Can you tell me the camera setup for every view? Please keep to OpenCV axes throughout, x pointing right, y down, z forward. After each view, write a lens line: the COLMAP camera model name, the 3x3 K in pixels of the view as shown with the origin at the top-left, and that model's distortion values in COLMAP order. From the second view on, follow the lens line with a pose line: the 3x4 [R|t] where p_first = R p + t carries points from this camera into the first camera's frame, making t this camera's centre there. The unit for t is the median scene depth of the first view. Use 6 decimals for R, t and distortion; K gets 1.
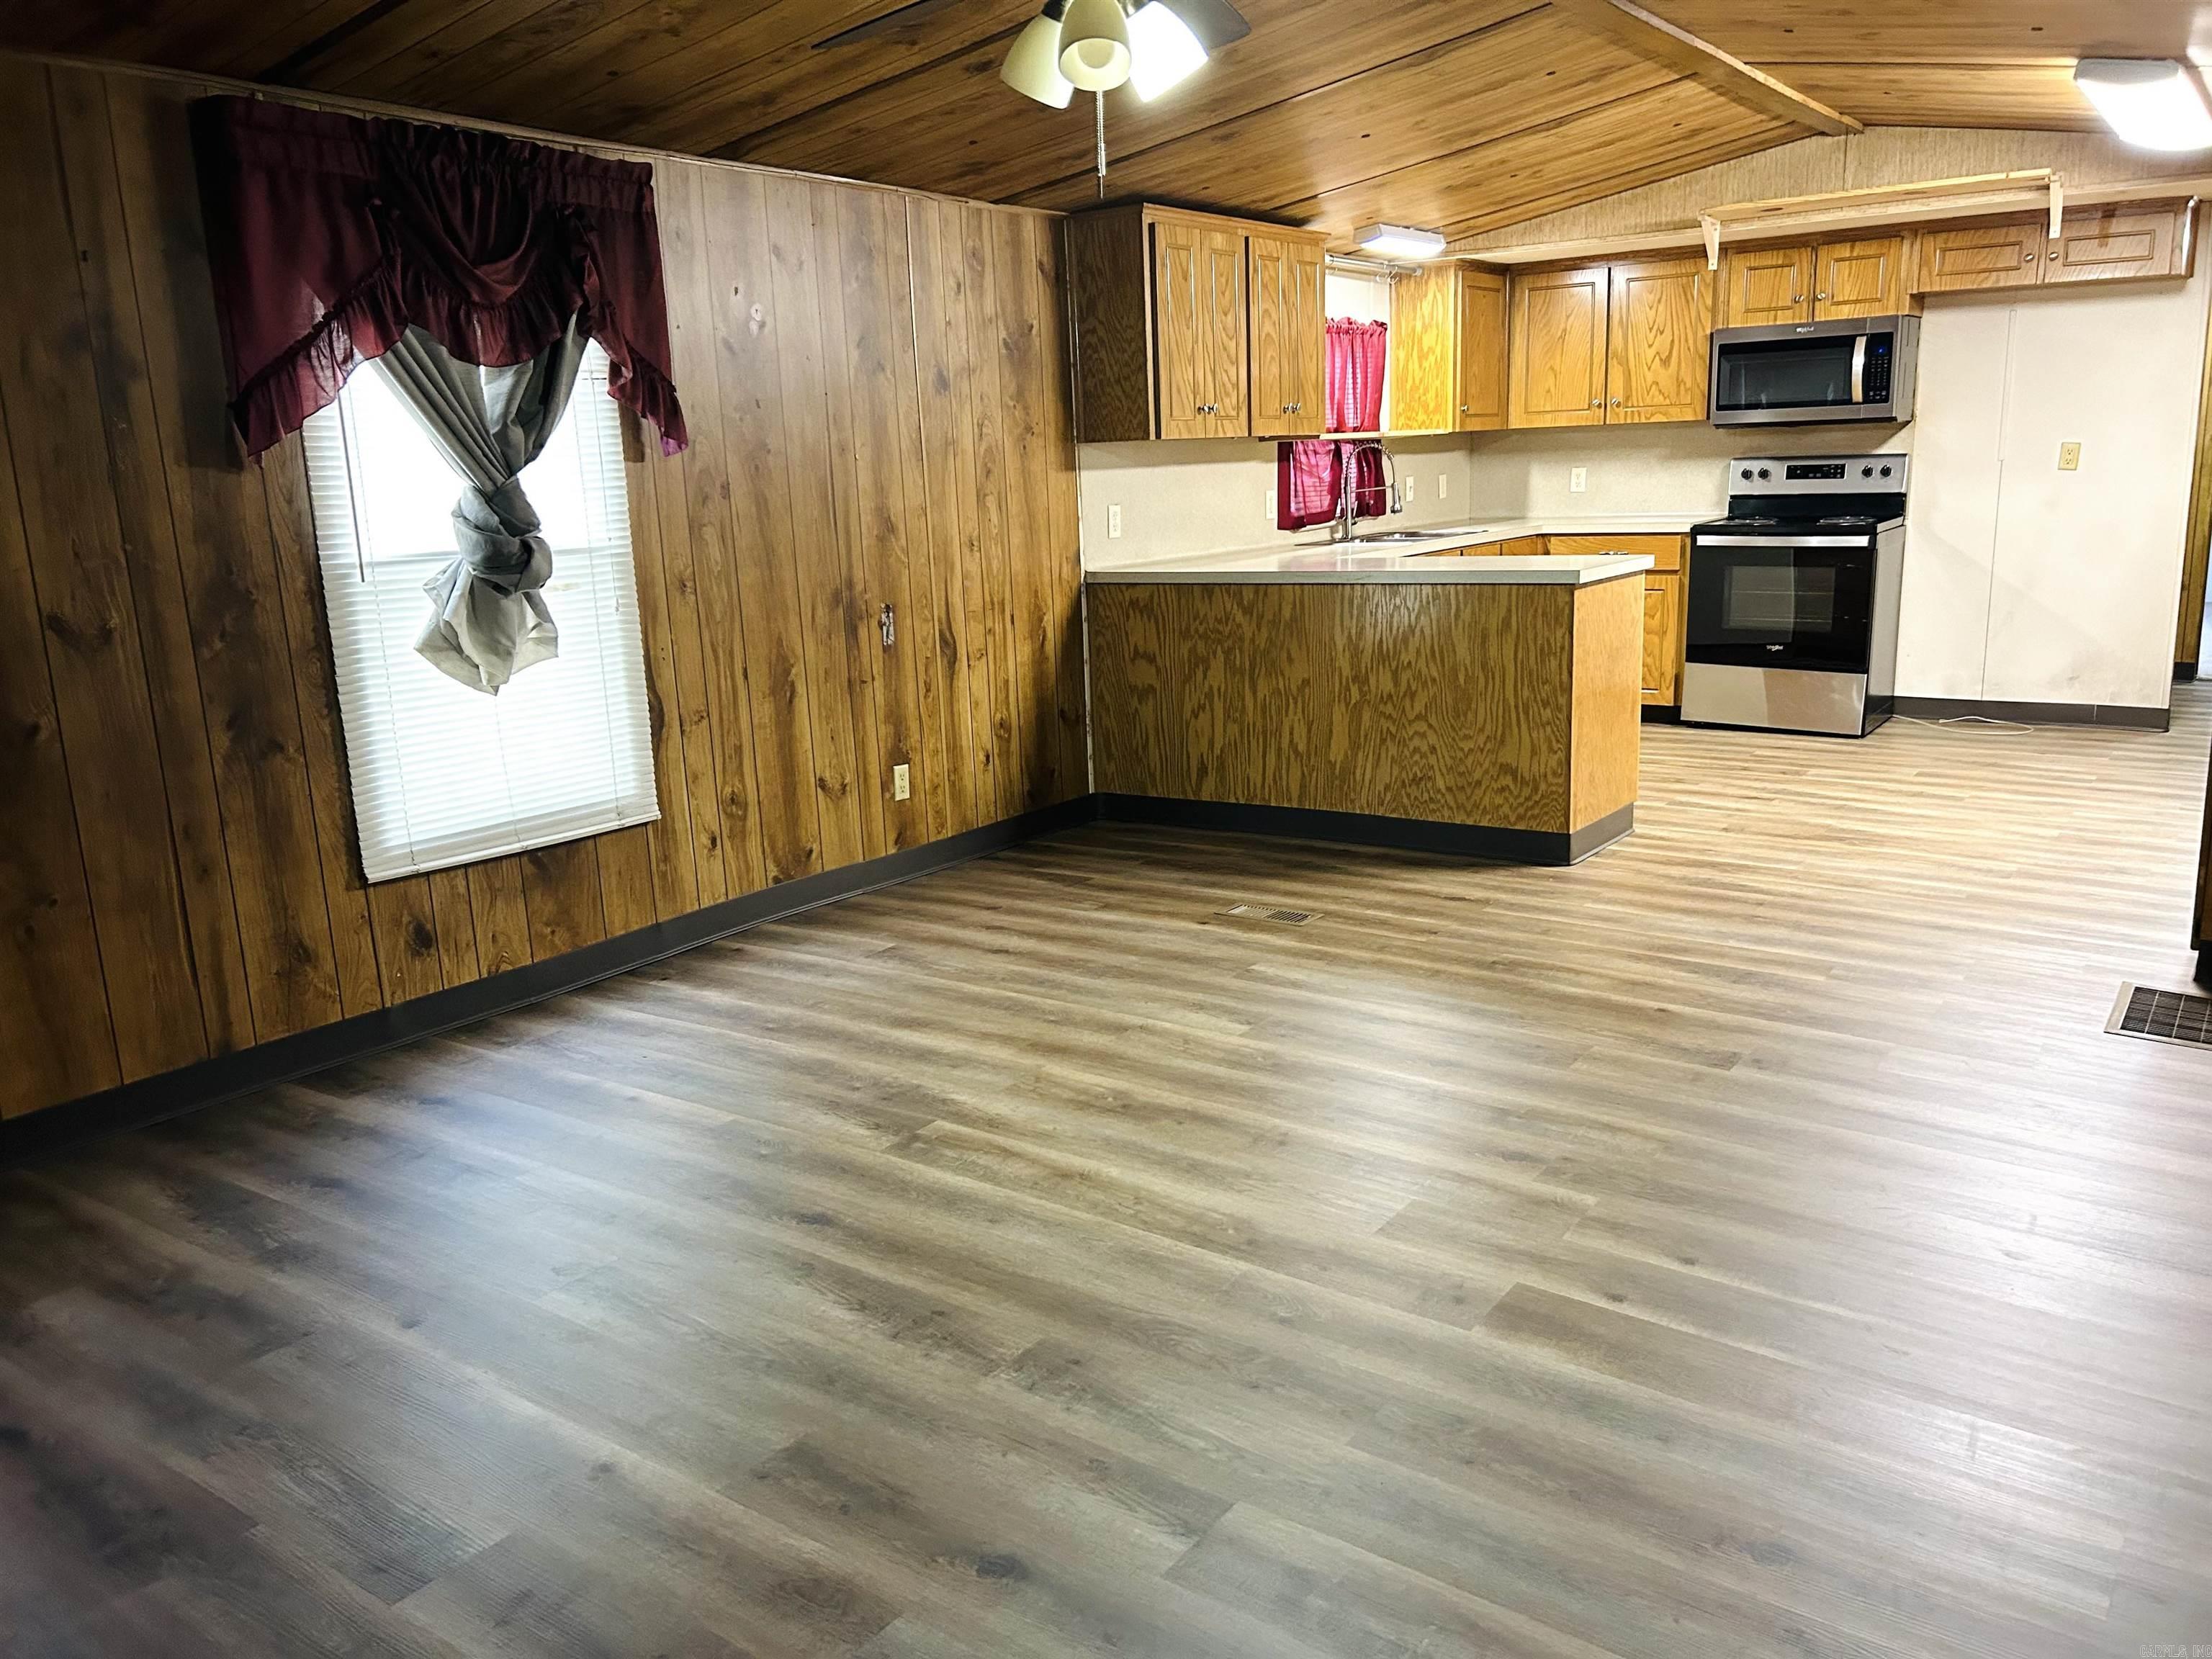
lens RADIAL K [[1672.3, 0, 1106.0], [0, 1672.3, 829.5], [0, 0, 1]] dist [-0.001291, 0.034831]
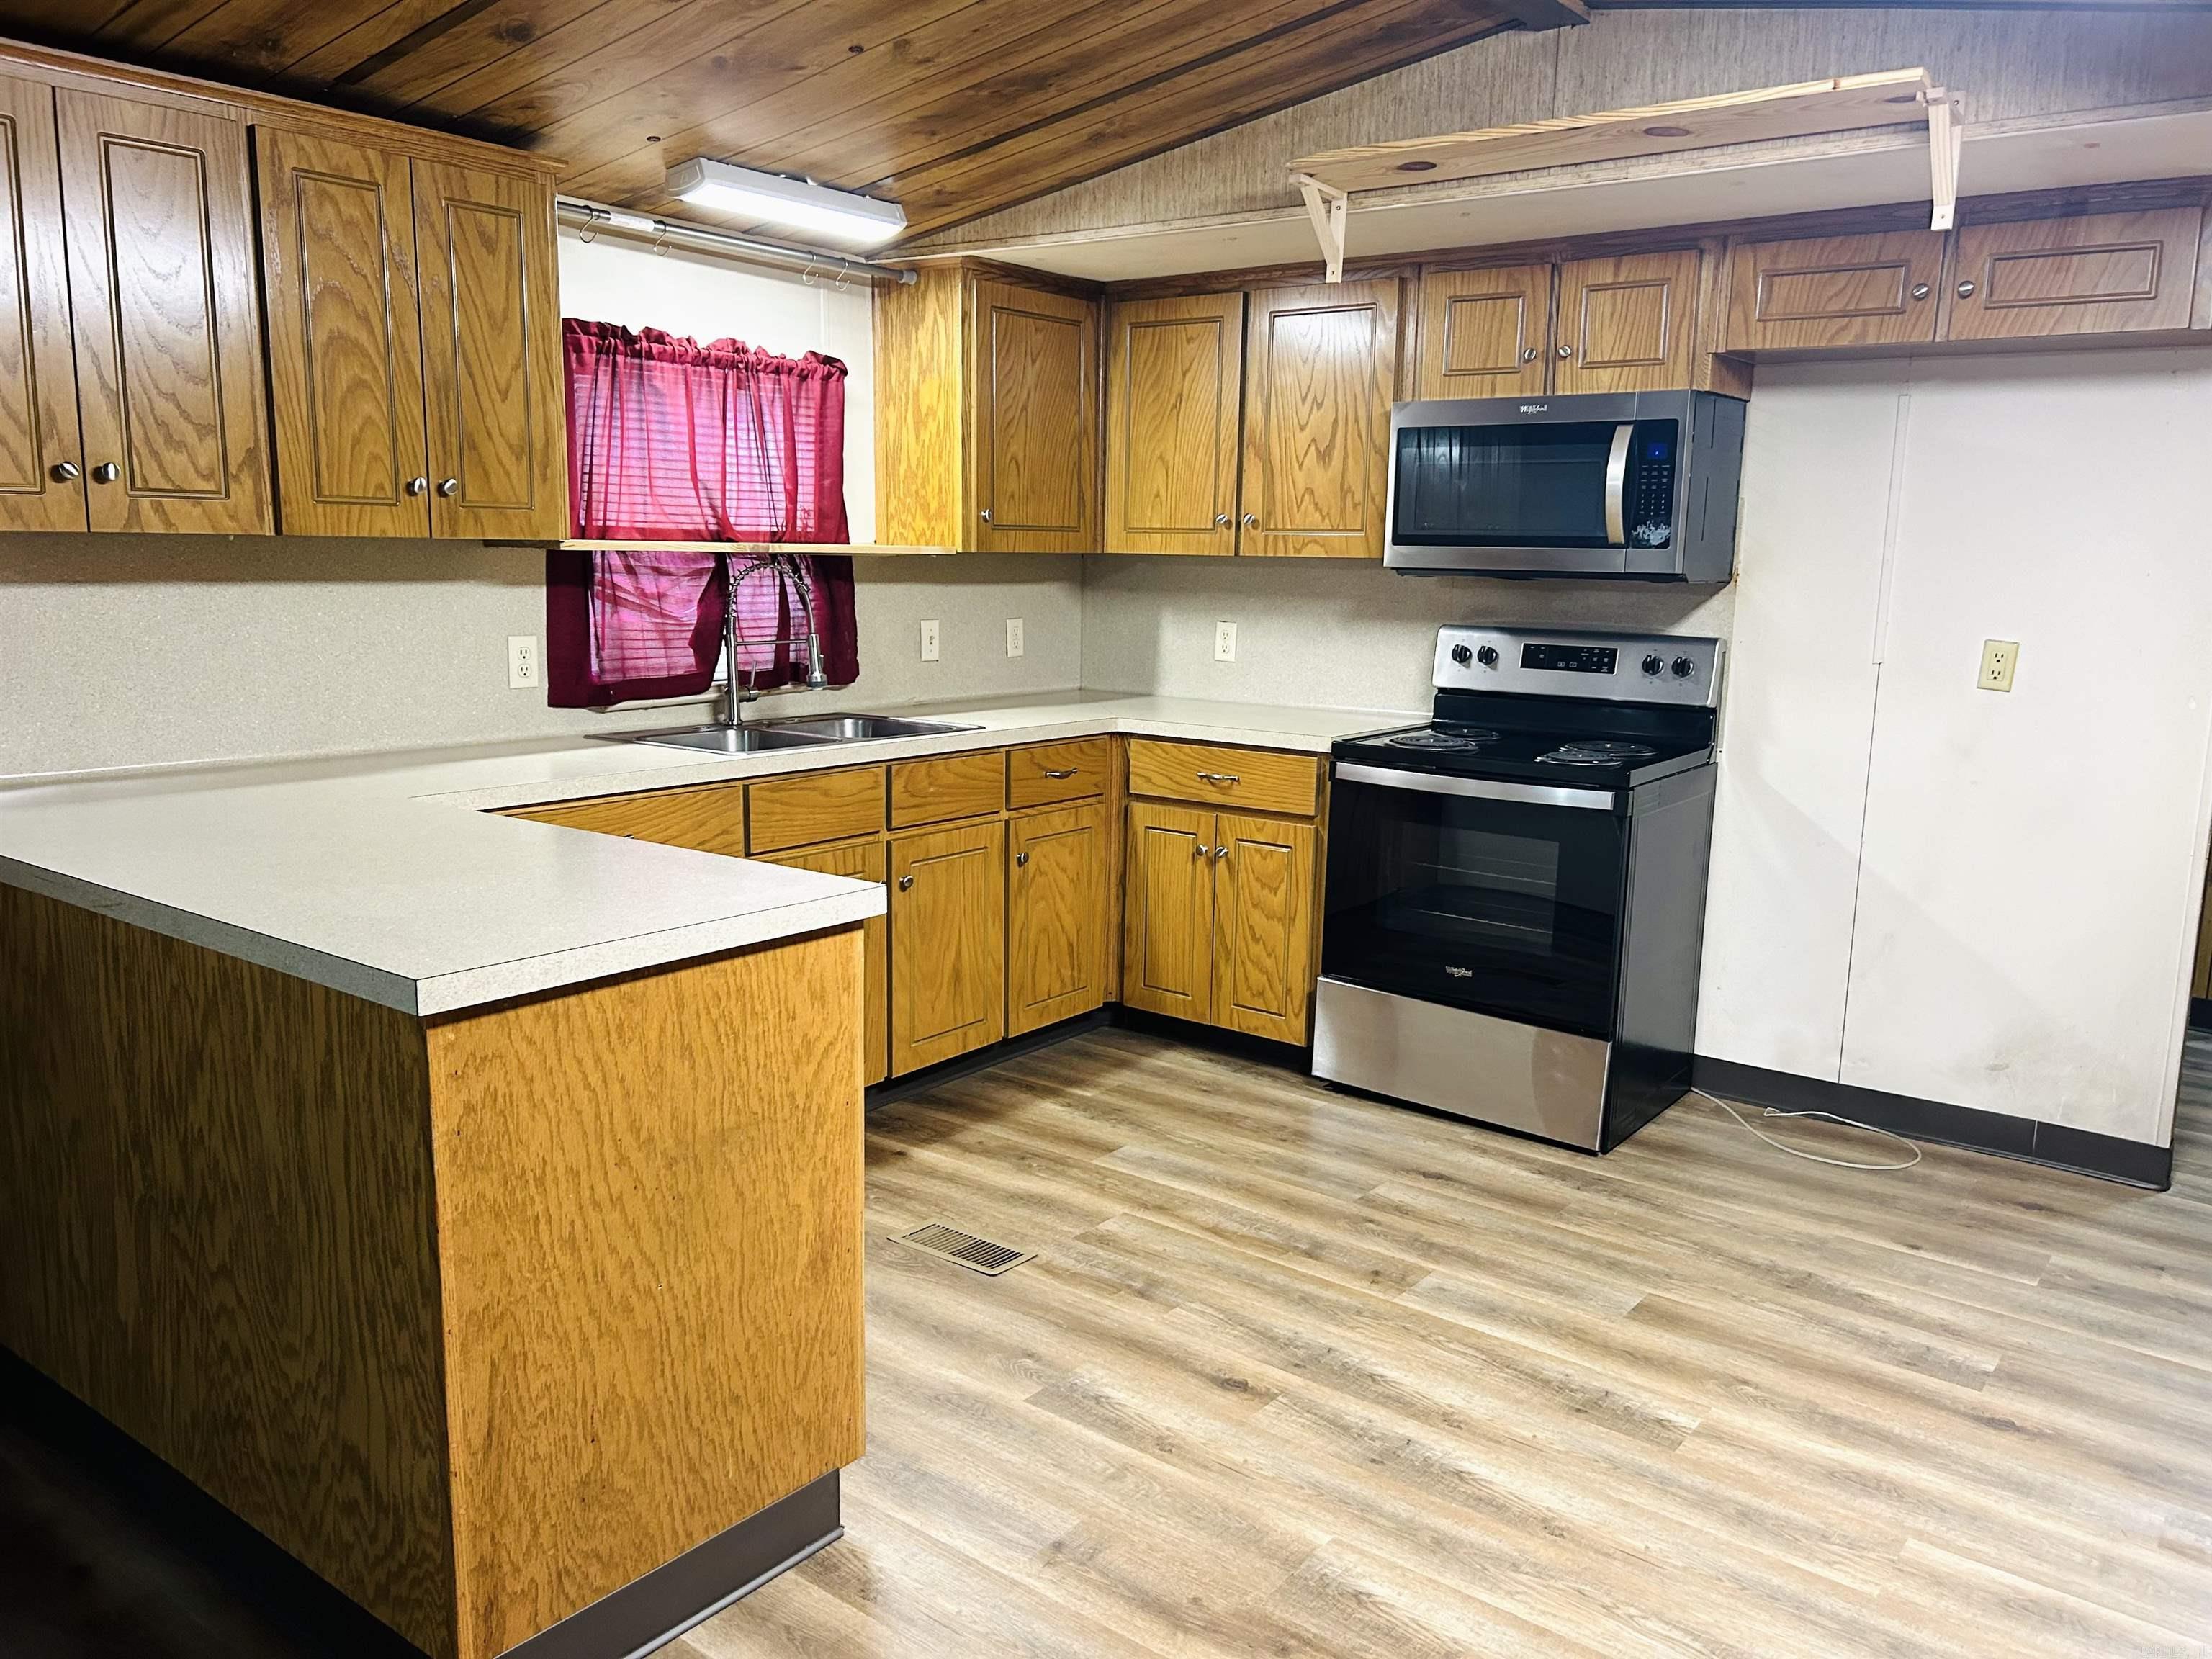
lens RADIAL K [[1717.8, 0, 1106.0], [0, 1717.8, 829.5], [0, 0, 1]] dist [0.057219, -0.001412]
pose [[0.998118, 0.061074, -0.005485, 0.278440], [-0.061289, 0.996454, -0.057651, -0.113703], [0.001945, 0.057878, 0.998322, 0.420157]]
